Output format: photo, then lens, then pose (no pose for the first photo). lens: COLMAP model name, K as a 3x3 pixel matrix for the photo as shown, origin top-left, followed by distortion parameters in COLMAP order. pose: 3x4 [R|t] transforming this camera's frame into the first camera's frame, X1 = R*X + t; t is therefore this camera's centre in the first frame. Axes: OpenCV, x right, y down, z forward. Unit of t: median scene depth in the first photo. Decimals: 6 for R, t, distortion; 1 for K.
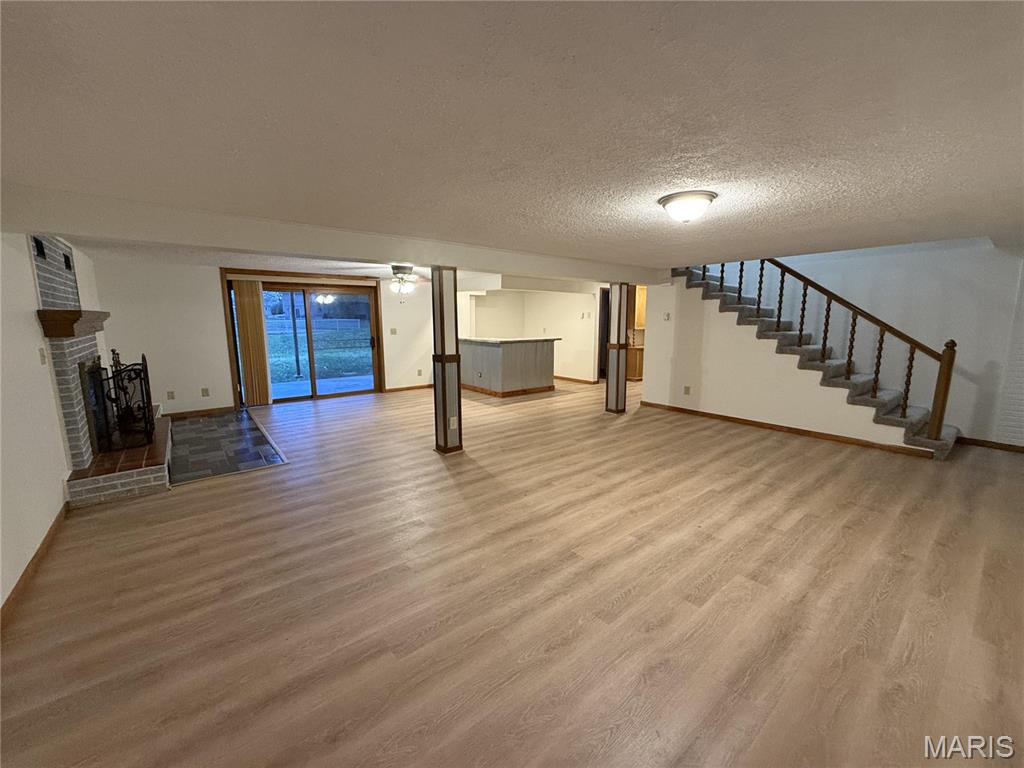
lens RADIAL K [[408.1, 0, 516.2], [0, 408.1, 379.3], [0, 0, 1]] dist [-0.003169, -0.000383]
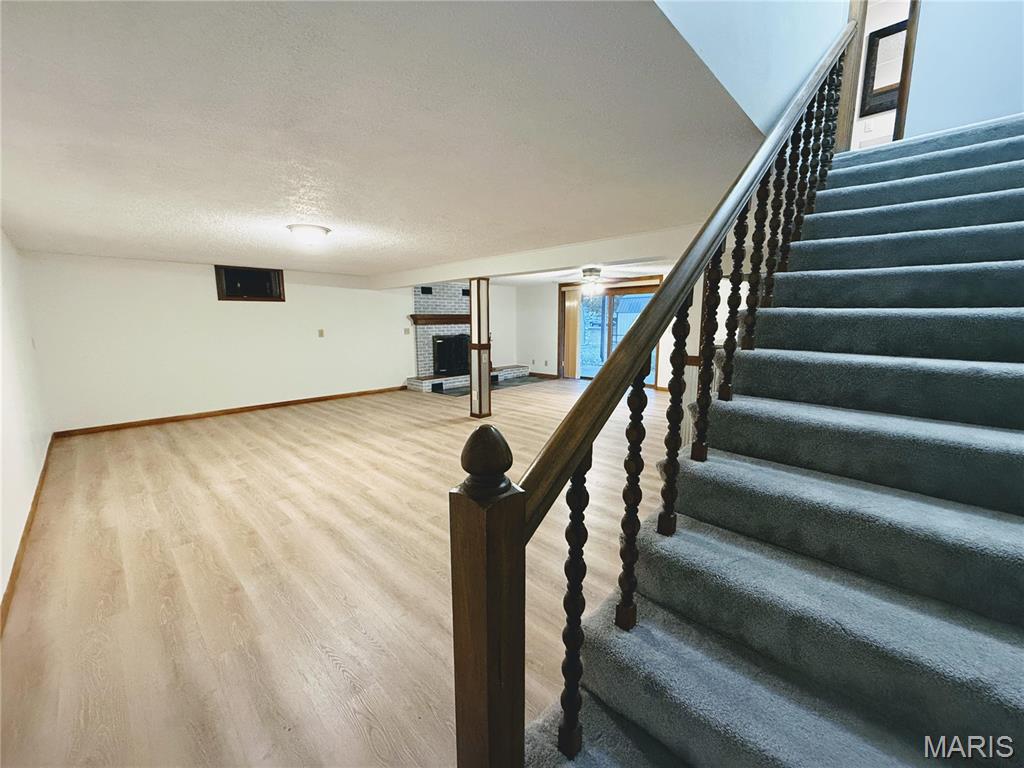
lens RADIAL K [[408.1, 0, 516.8], [0, 408.1, 388.7], [0, 0, 1]] dist [-0.003169, -0.000383]
pose [[0.124279, 0.169239, -0.977708, 1.574825], [-0.142608, 0.978164, 0.151190, -0.185483], [0.981946, 0.120639, 0.145700, 1.268567]]
